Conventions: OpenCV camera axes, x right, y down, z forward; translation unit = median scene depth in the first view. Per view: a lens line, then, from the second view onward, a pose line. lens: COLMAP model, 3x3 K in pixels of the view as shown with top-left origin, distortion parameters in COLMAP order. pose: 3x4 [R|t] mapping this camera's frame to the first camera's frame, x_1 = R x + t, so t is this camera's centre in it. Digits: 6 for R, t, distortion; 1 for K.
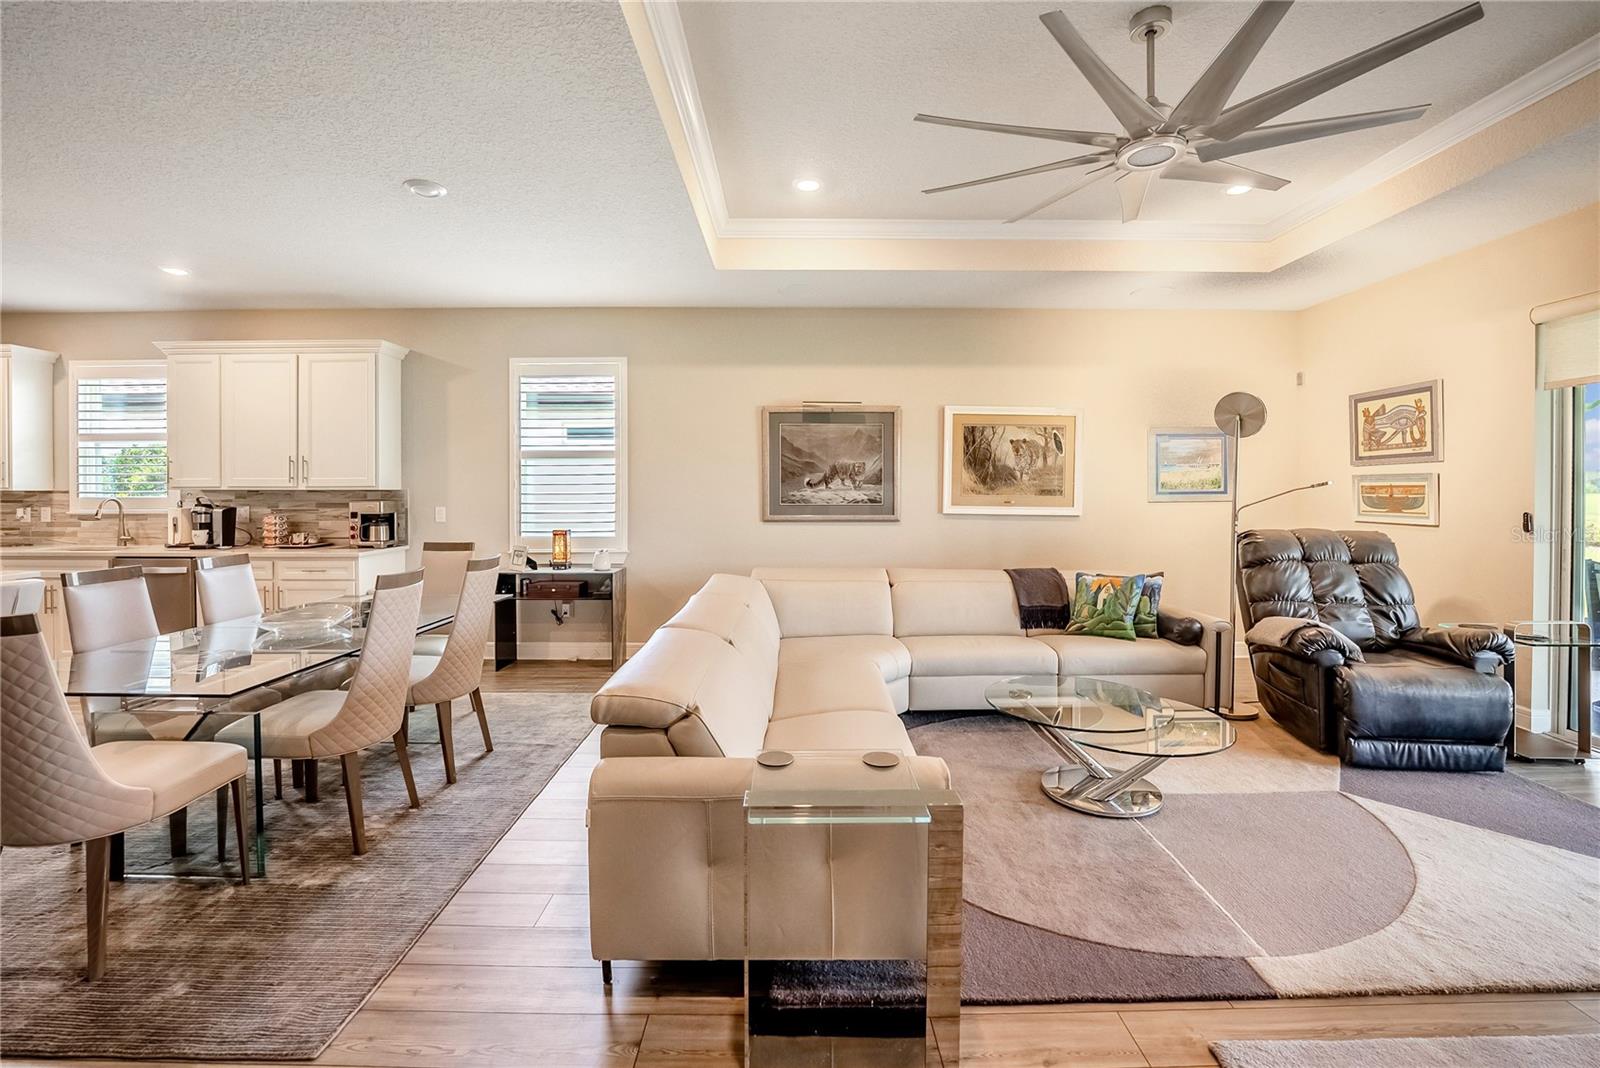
lens RADIAL K [[689.3, 0, 797.3], [0, 689.3, 495.3], [0, 0, 1]] dist [-0.031158, 0.004705]
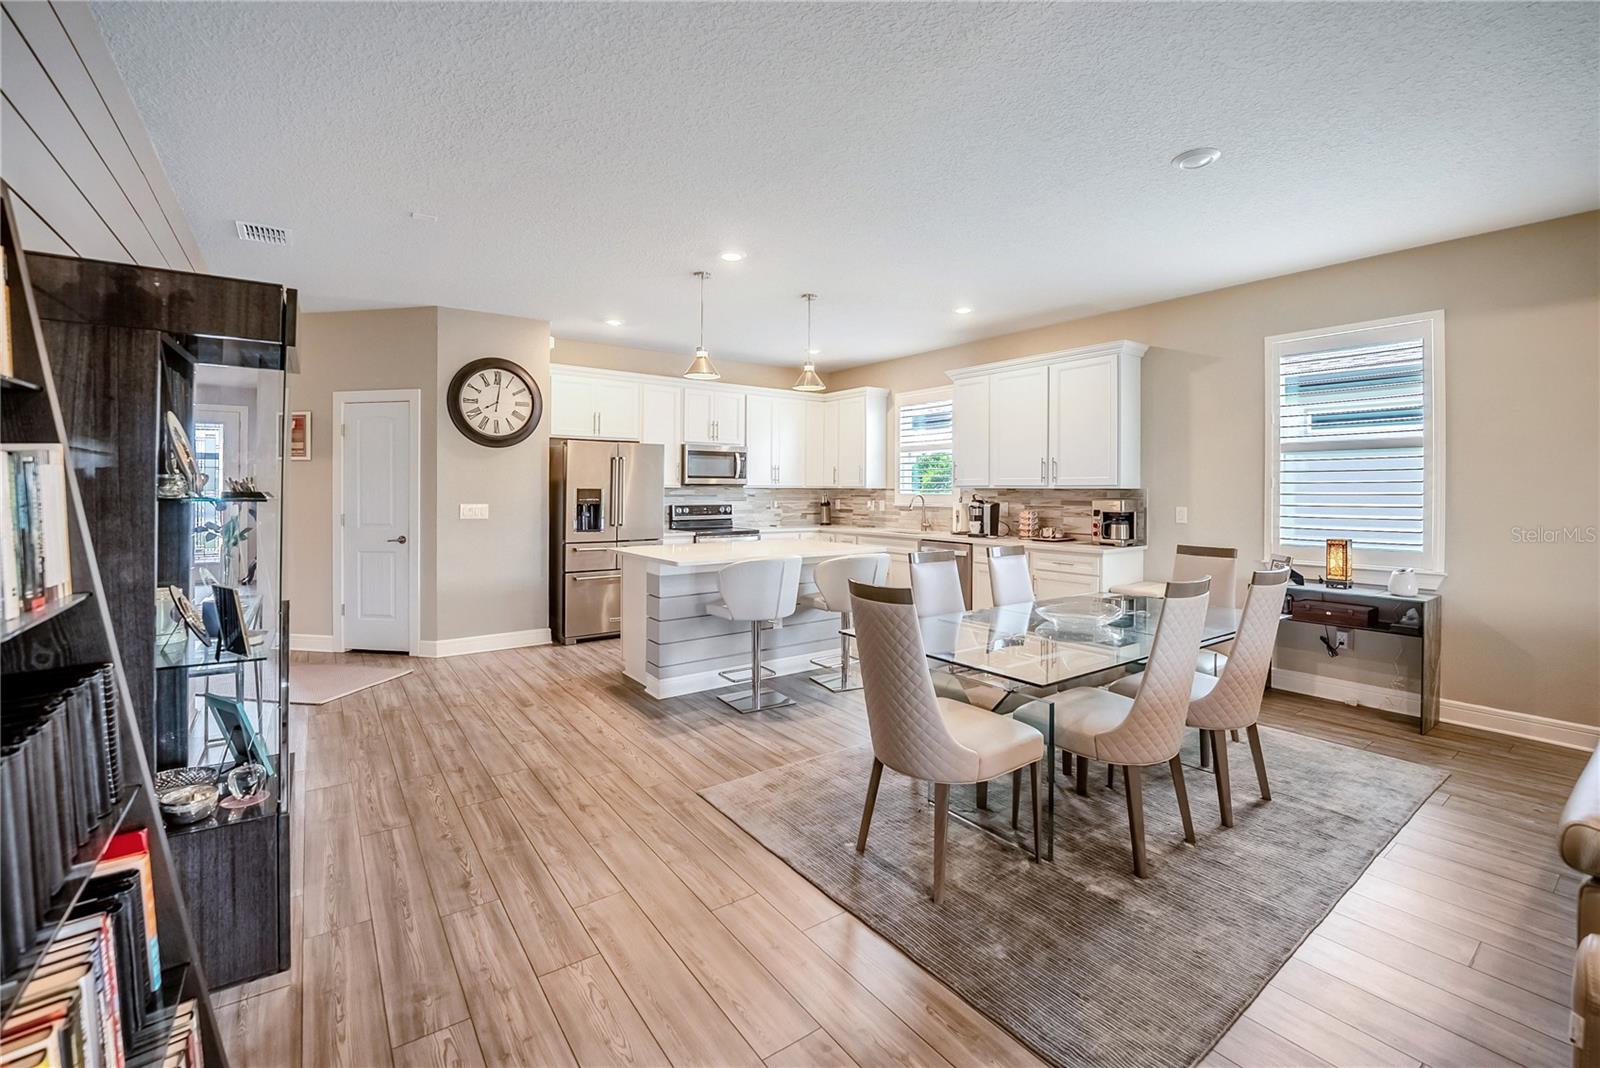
lens RADIAL K [[672.9, 0, 807.5], [0, 672.9, 488.5], [0, 0, 1]] dist [-0.012292, -0.000025]
pose [[0.595229, 0.002514, -0.803552, -0.099852], [-0.009890, 0.999942, -0.004198, 0.000533], [0.803495, 0.010446, 0.595219, 0.040394]]
